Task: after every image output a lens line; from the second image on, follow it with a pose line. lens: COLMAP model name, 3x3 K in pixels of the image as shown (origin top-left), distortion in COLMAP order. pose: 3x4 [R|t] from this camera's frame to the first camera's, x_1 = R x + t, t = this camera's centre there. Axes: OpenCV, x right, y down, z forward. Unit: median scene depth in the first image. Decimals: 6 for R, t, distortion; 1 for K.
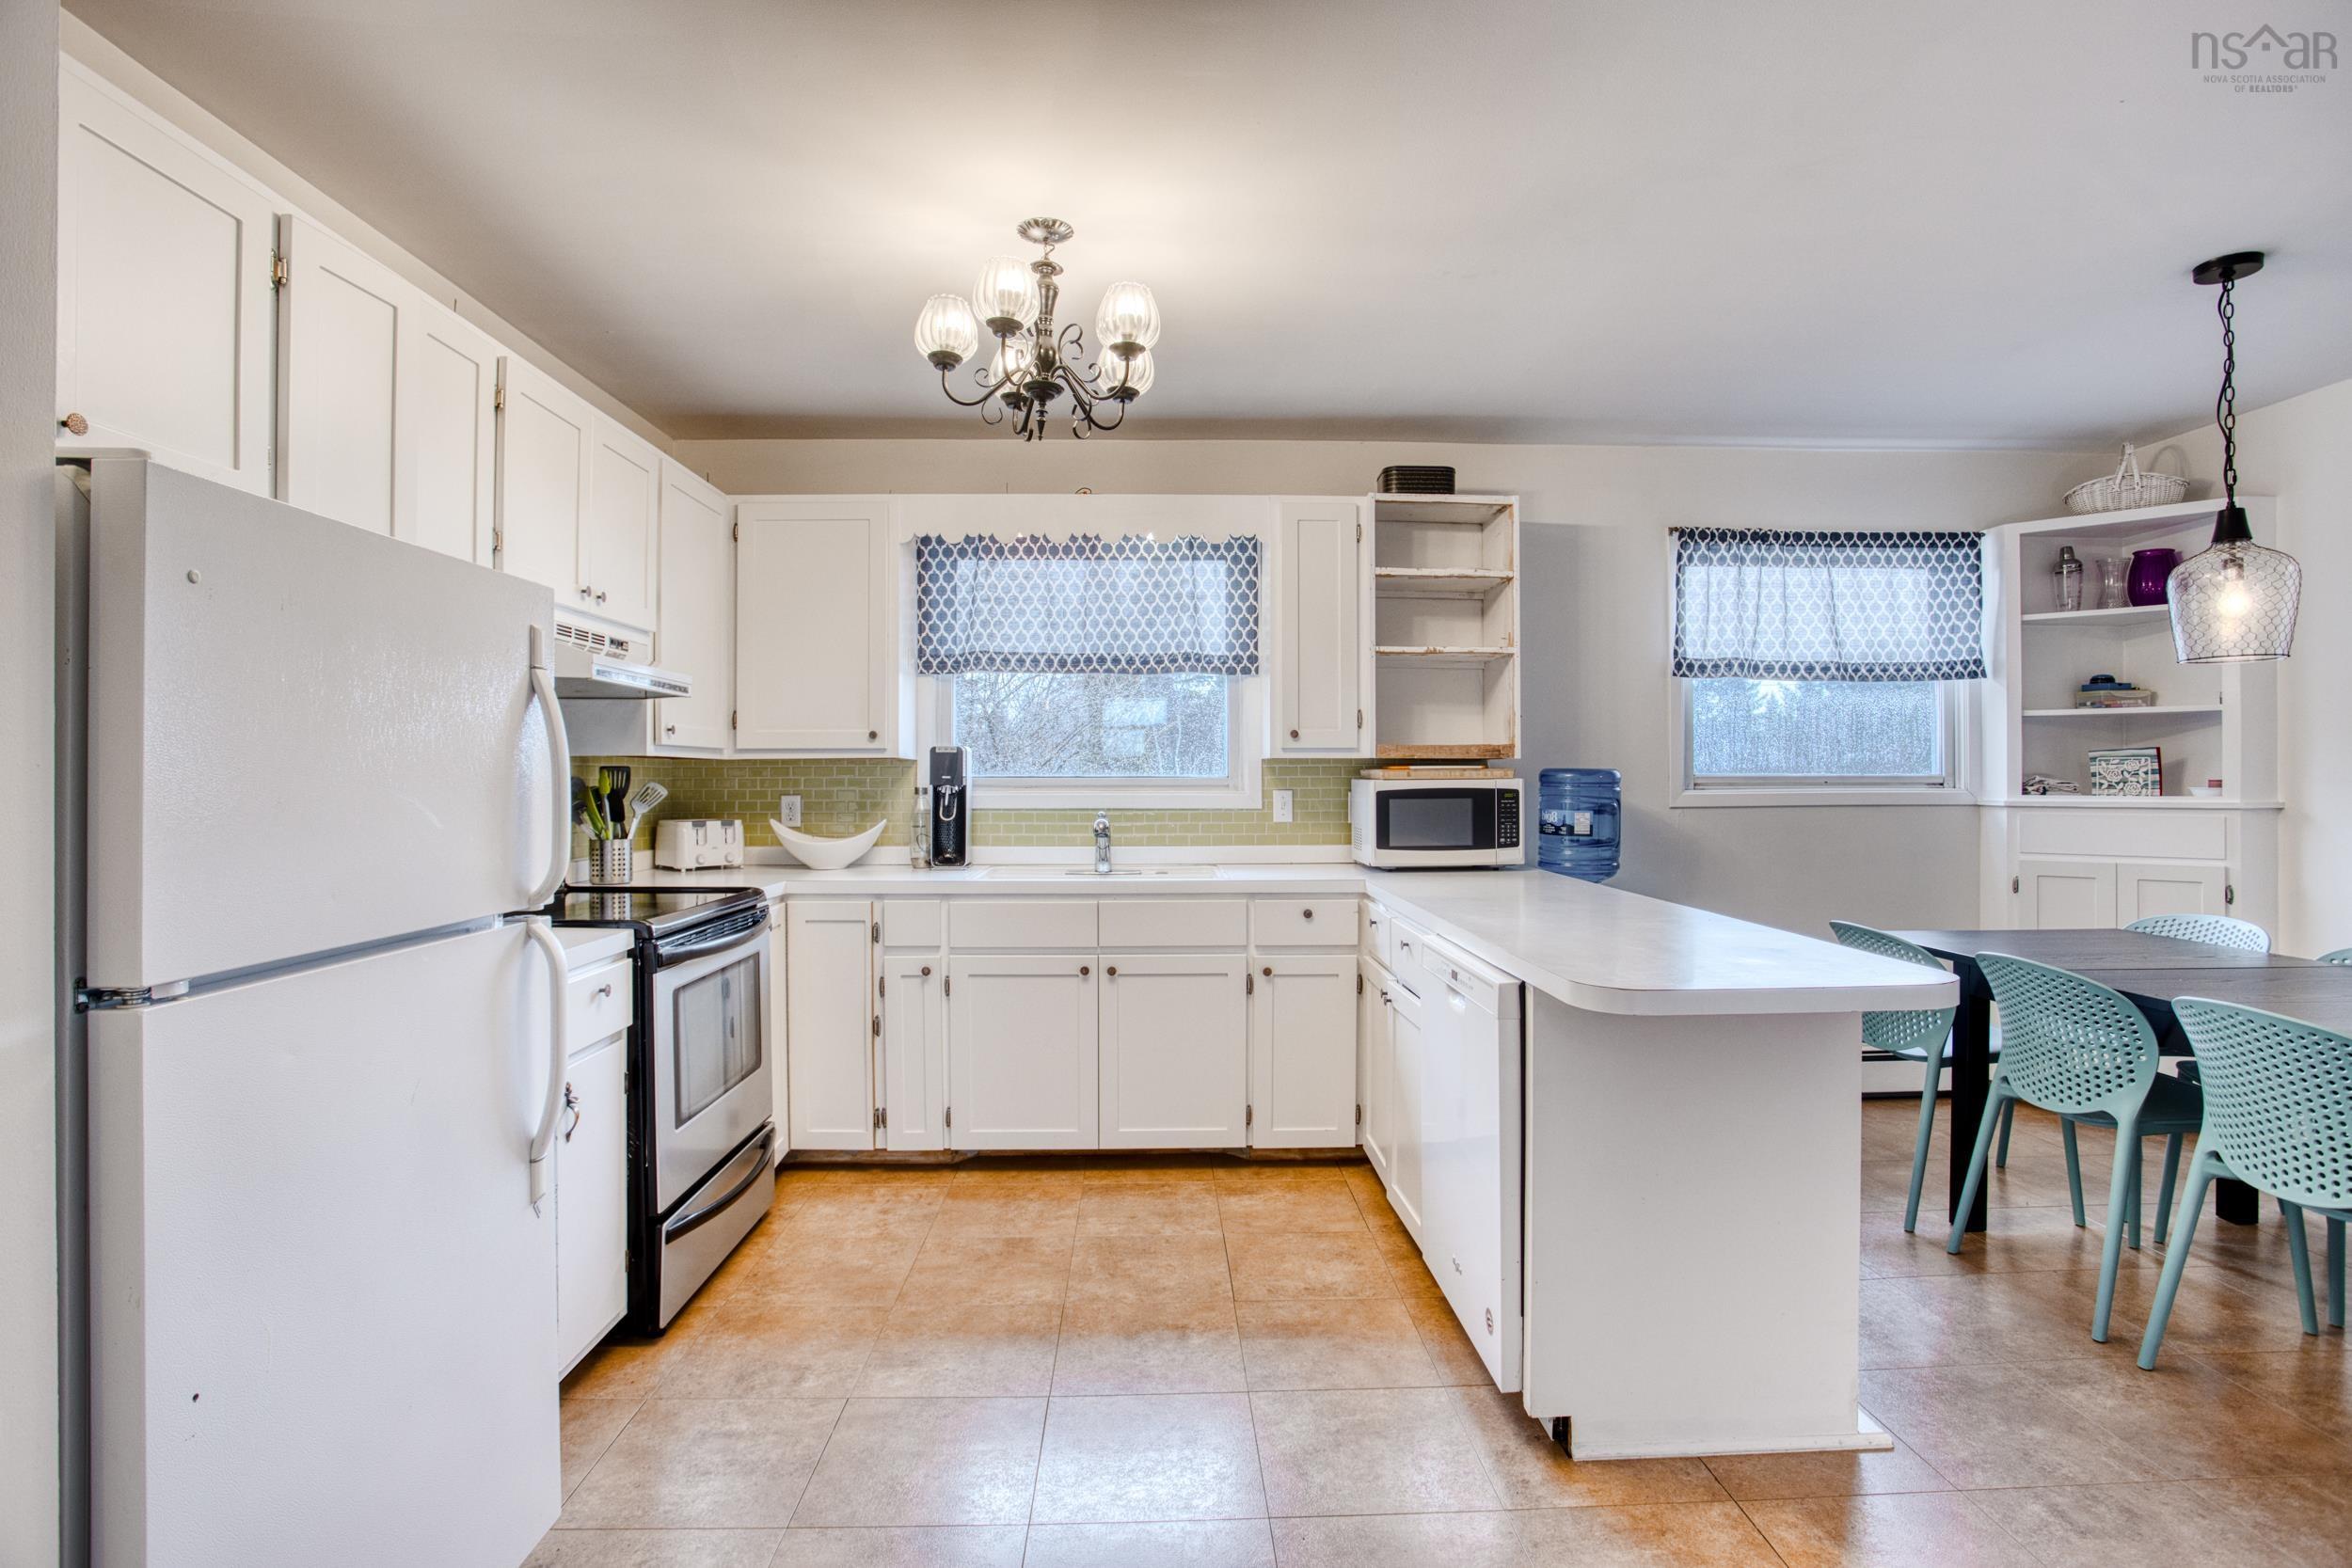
lens RADIAL K [[1146.2, 0, 1178.4], [0, 1146.2, 770.8], [0, 0, 1]] dist [-0.046789, 0.009152]
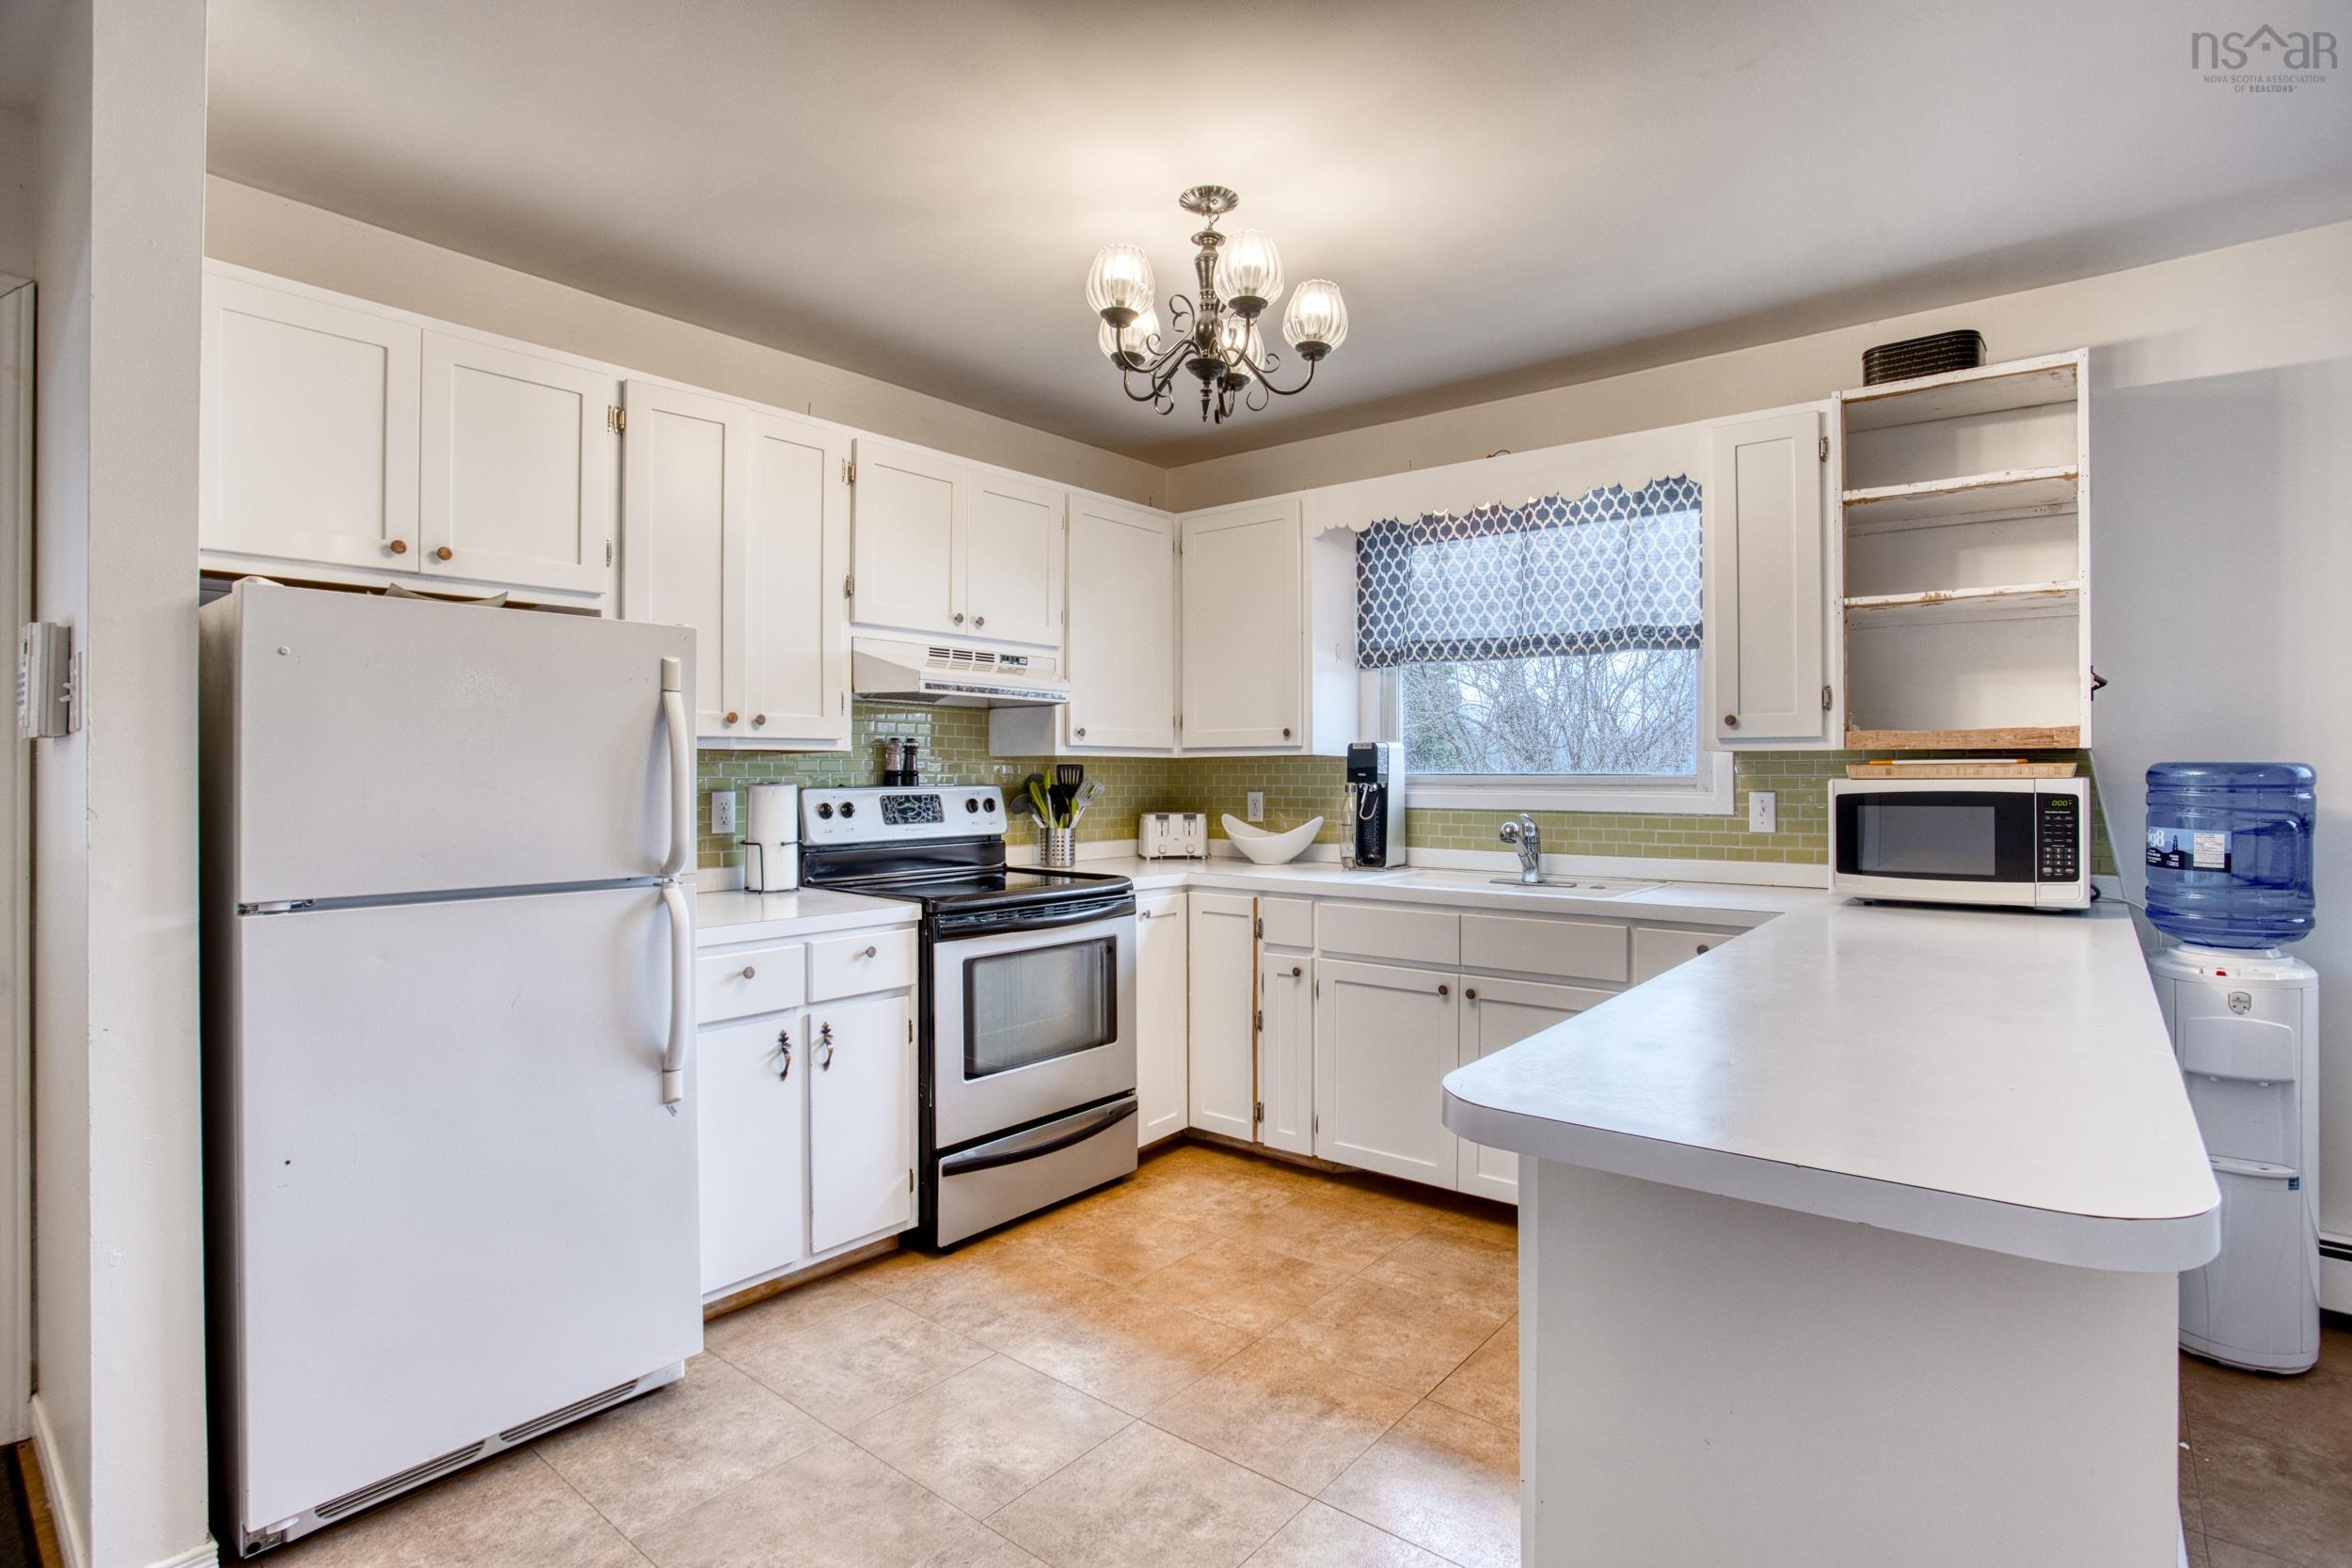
lens RADIAL K [[1146.2, 0, 1199.8], [0, 1146.2, 771.0], [0, 0, 1]] dist [-0.046789, 0.009152]
pose [[0.762039, -0.000268, -0.647531, 0.324970], [0.002609, 0.999993, 0.002656, -0.000502], [0.647525, -0.003713, 0.762035, 0.178184]]
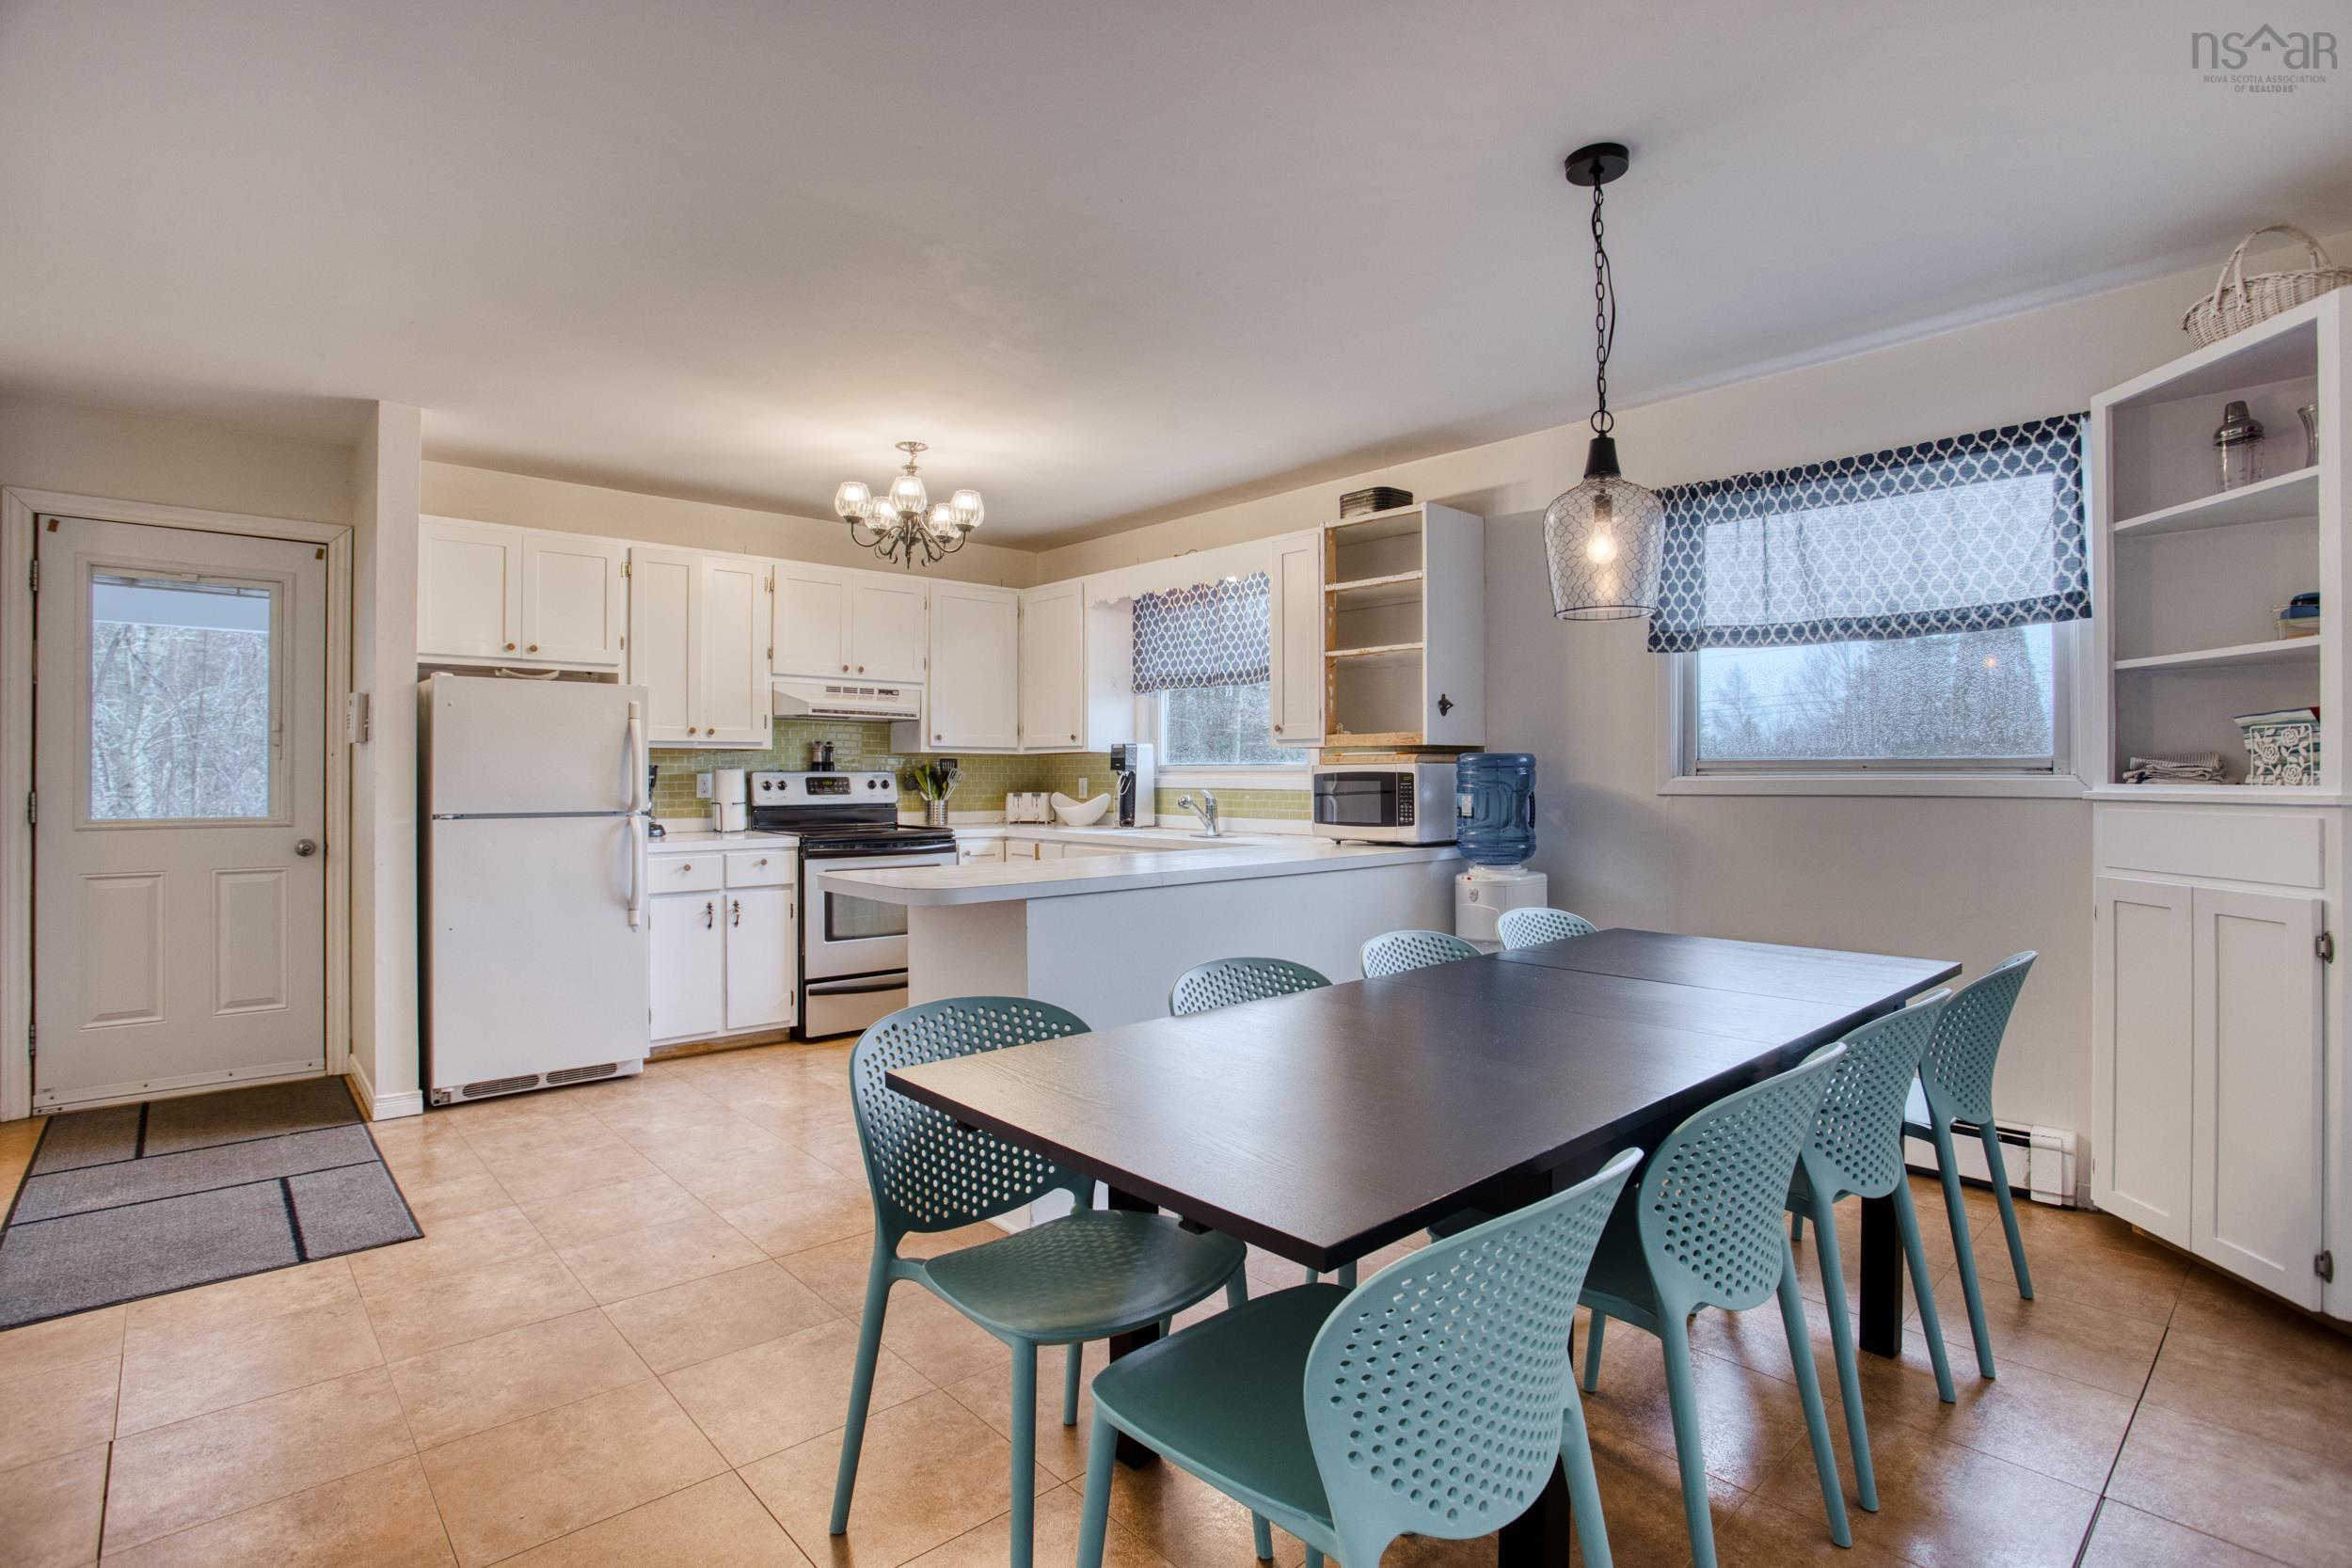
lens RADIAL K [[1146.2, 0, 1187.8], [0, 1146.2, 777.8], [0, 0, 1]] dist [-0.046789, 0.009152]
pose [[0.649492, 0.002993, -0.760362, 0.977160], [0.001789, 0.999983, 0.005464, 0.014348], [0.760366, -0.004909, 0.649476, 0.125367]]
